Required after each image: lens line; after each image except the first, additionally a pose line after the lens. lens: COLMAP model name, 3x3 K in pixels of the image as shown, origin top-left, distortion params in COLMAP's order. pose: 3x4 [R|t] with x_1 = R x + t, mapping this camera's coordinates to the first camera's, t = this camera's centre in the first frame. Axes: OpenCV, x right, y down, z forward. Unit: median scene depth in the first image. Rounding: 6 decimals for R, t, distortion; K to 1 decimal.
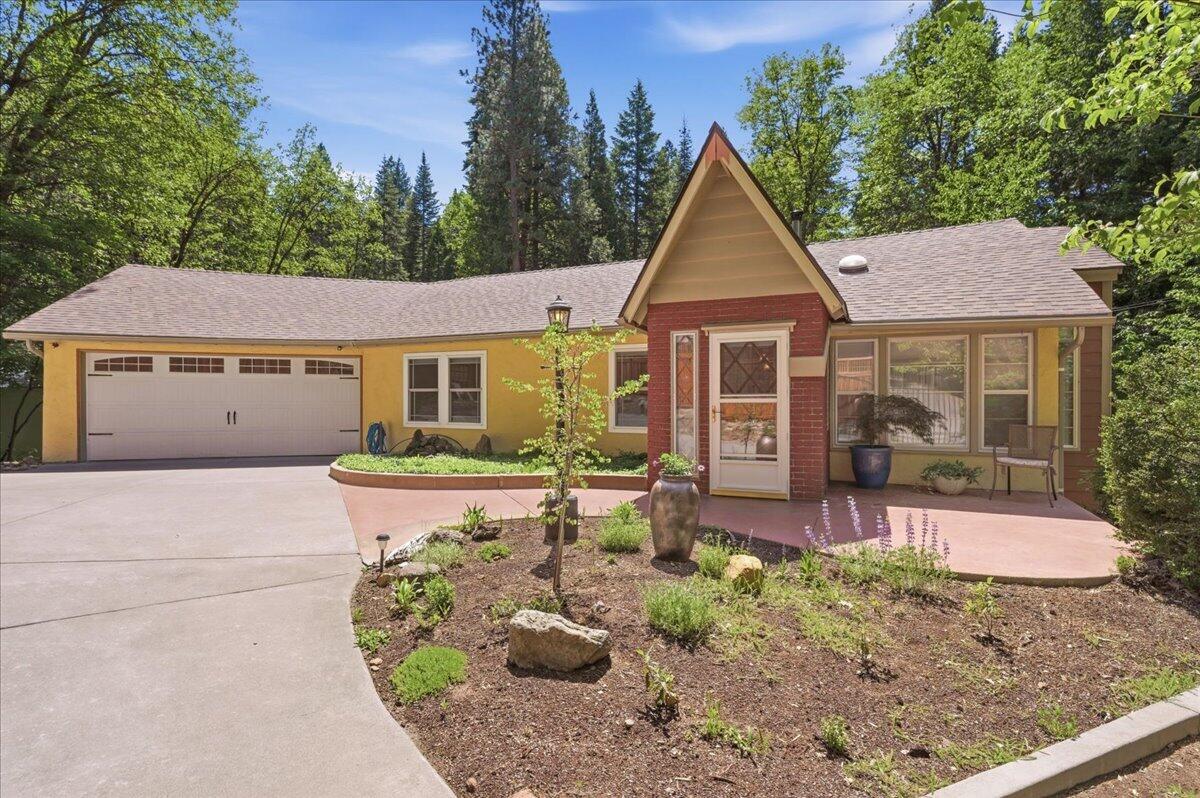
lens RADIAL K [[583.0, 0, 594.4], [0, 583.0, 399.4], [0, 0, 1]] dist [0.001941, -0.000158]
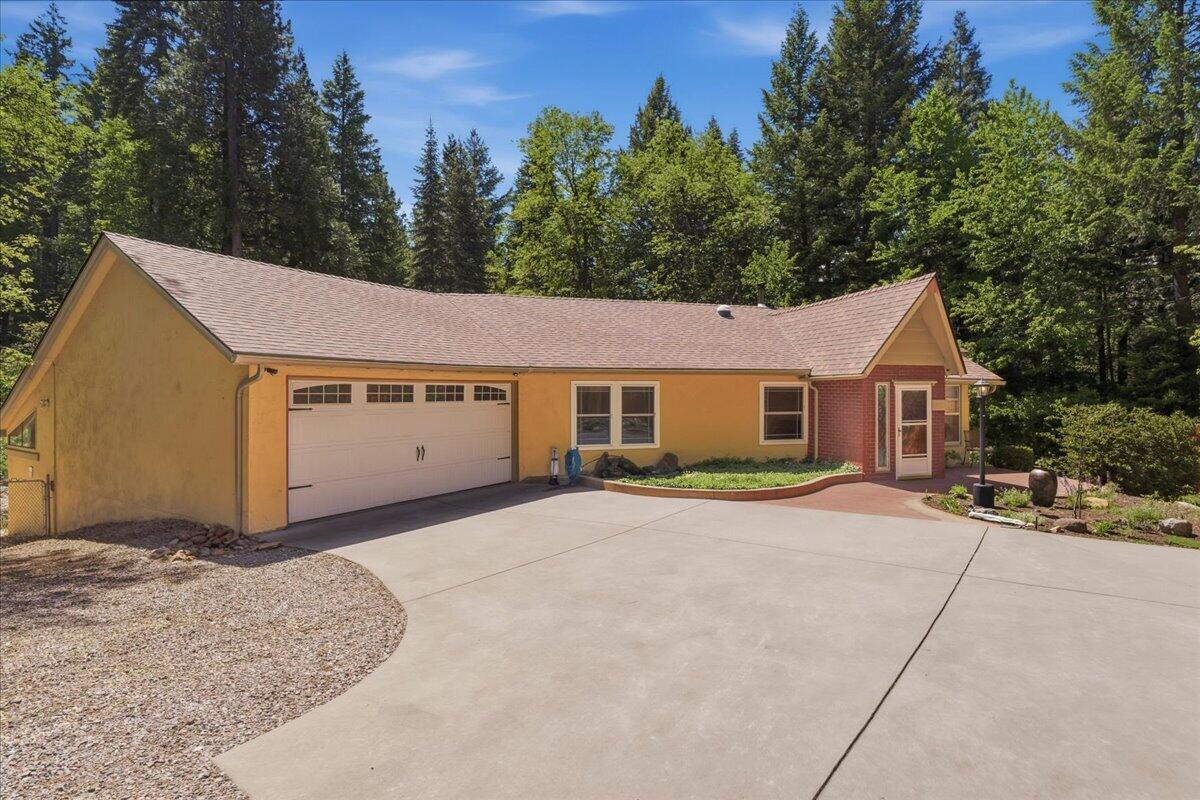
lens RADIAL K [[592.1, 0, 600.0], [0, 592.1, 400.0], [0, 0, 1]] dist [-0.010258, 0.010793]
pose [[0.763835, -0.011613, 0.645307, -0.941241], [0.002909, 0.999890, 0.014550, -0.057182], [-0.645404, -0.009237, 0.763785, 0.143332]]
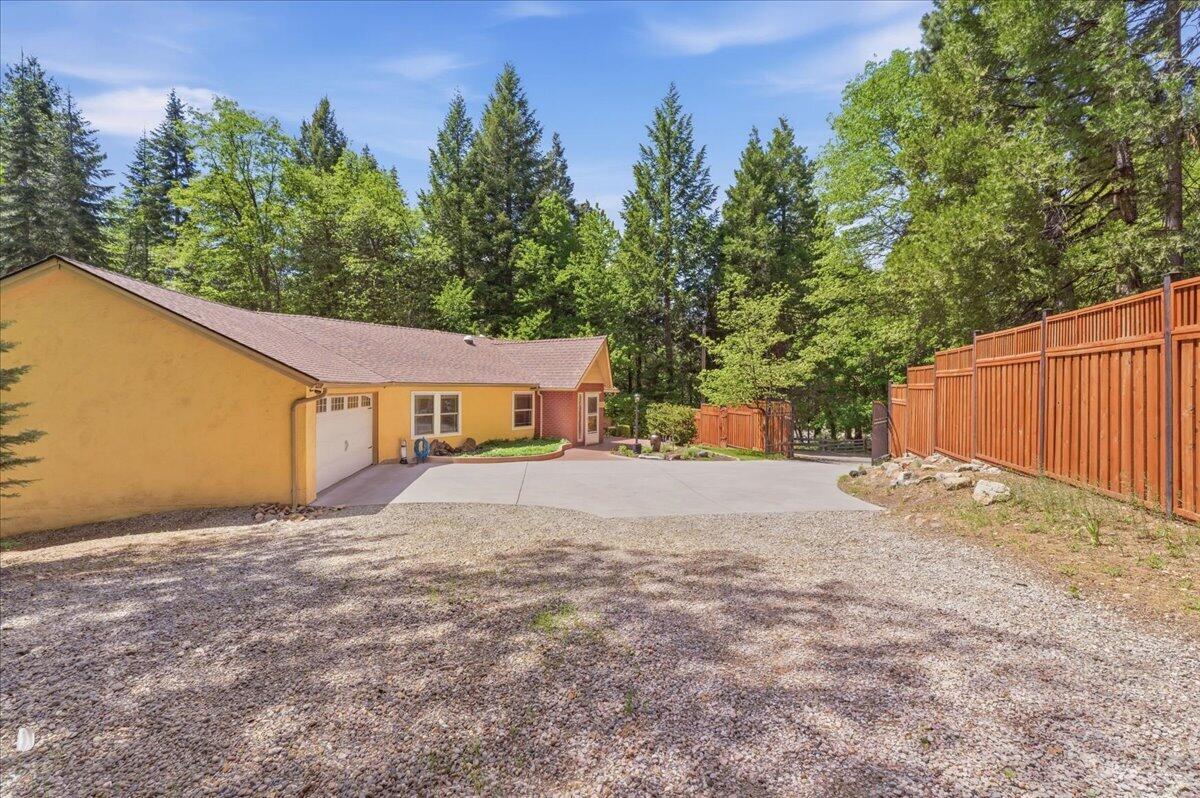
lens RADIAL K [[548.9, 0, 600.0], [0, 548.9, 399.0], [0, 0, 1]] dist [0.003289, 0.000079]
pose [[0.152124, -0.022825, 0.988098, -1.596565], [-0.009719, 0.999650, 0.024588, -0.094037], [-0.988314, -0.013344, 0.151849, 0.288321]]
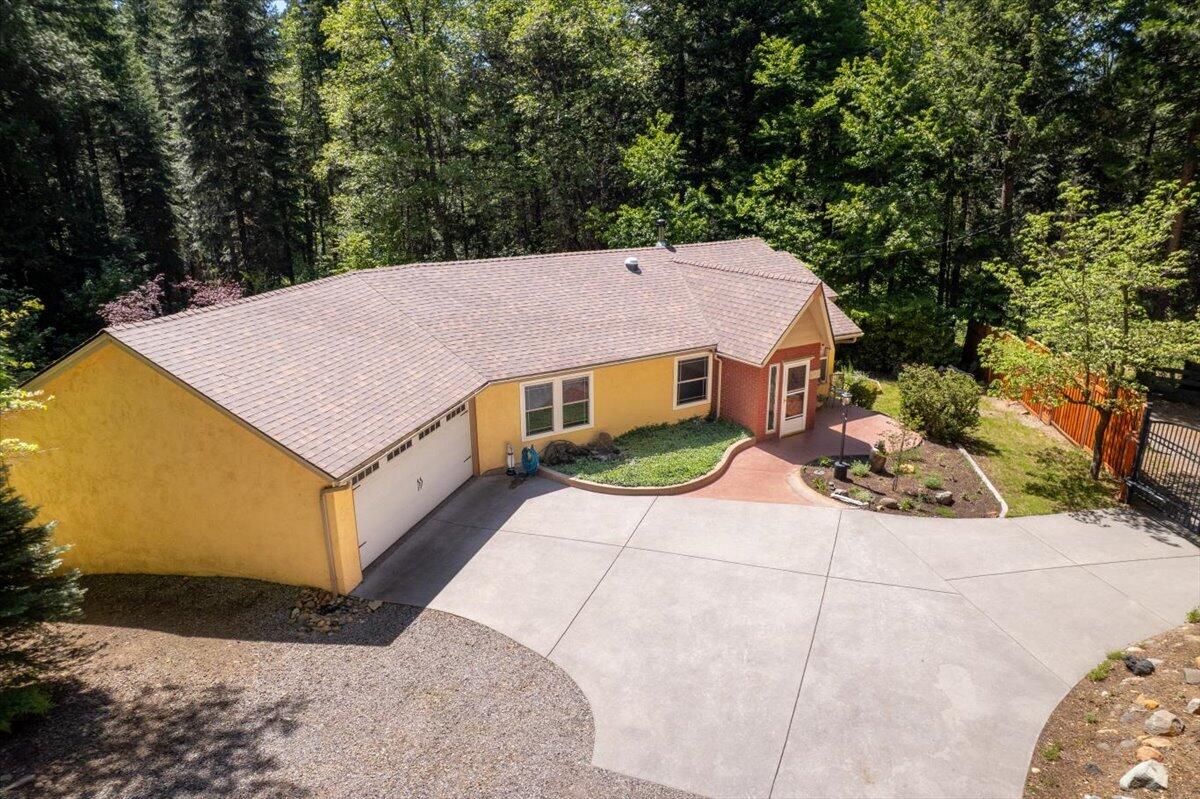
lens RADIAL K [[773.3, 0, 600.0], [0, 773.3, 399.5], [0, 0, 1]] dist [-0.031109, 0.001006]
pose [[0.556356, -0.255285, 0.790757, -1.408521], [0.004239, 0.952497, 0.304519, -0.495330], [-0.830933, -0.166069, 0.531010, 0.042830]]
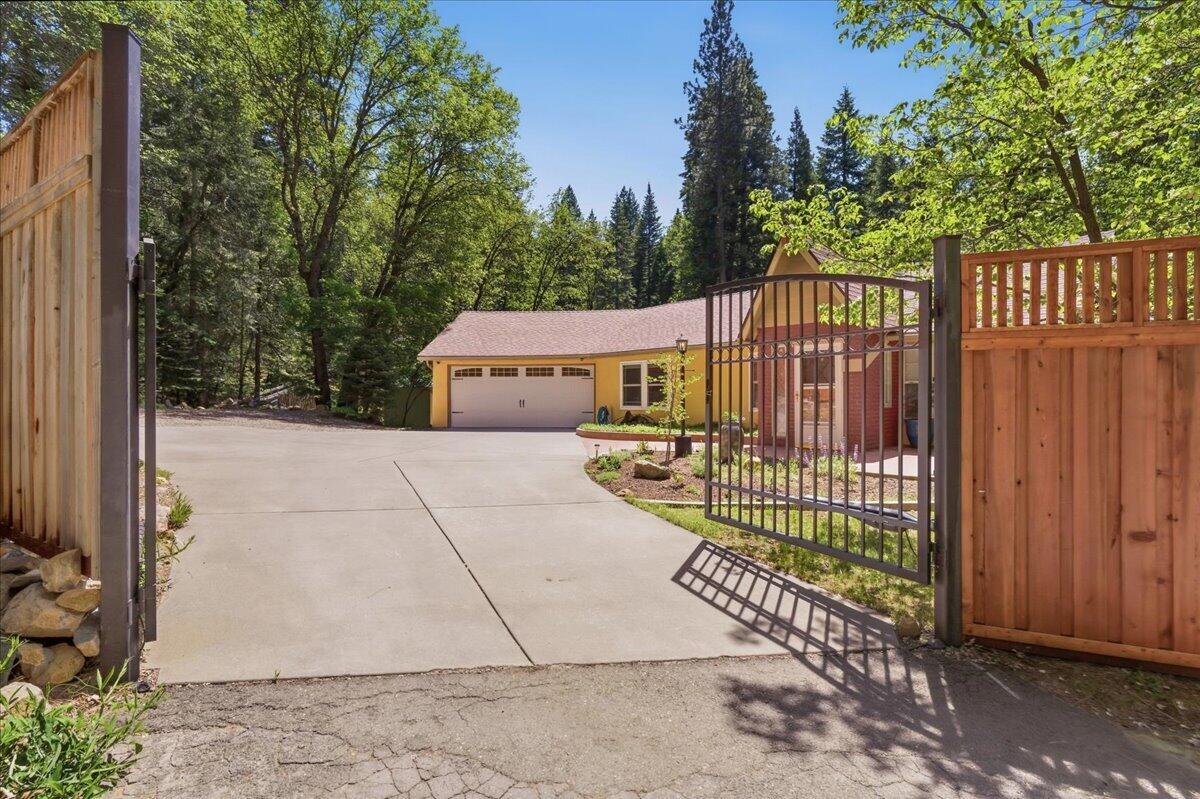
lens RADIAL K [[548.9, 0, 600.0], [0, 548.9, 399.5], [0, 0, 1]] dist [0.003289, 0.000079]
pose [[0.927623, -0.002432, -0.373509, 0.155435], [0.004004, 0.999986, 0.003433, 0.014900], [0.373495, -0.004680, 0.927620, -0.341956]]
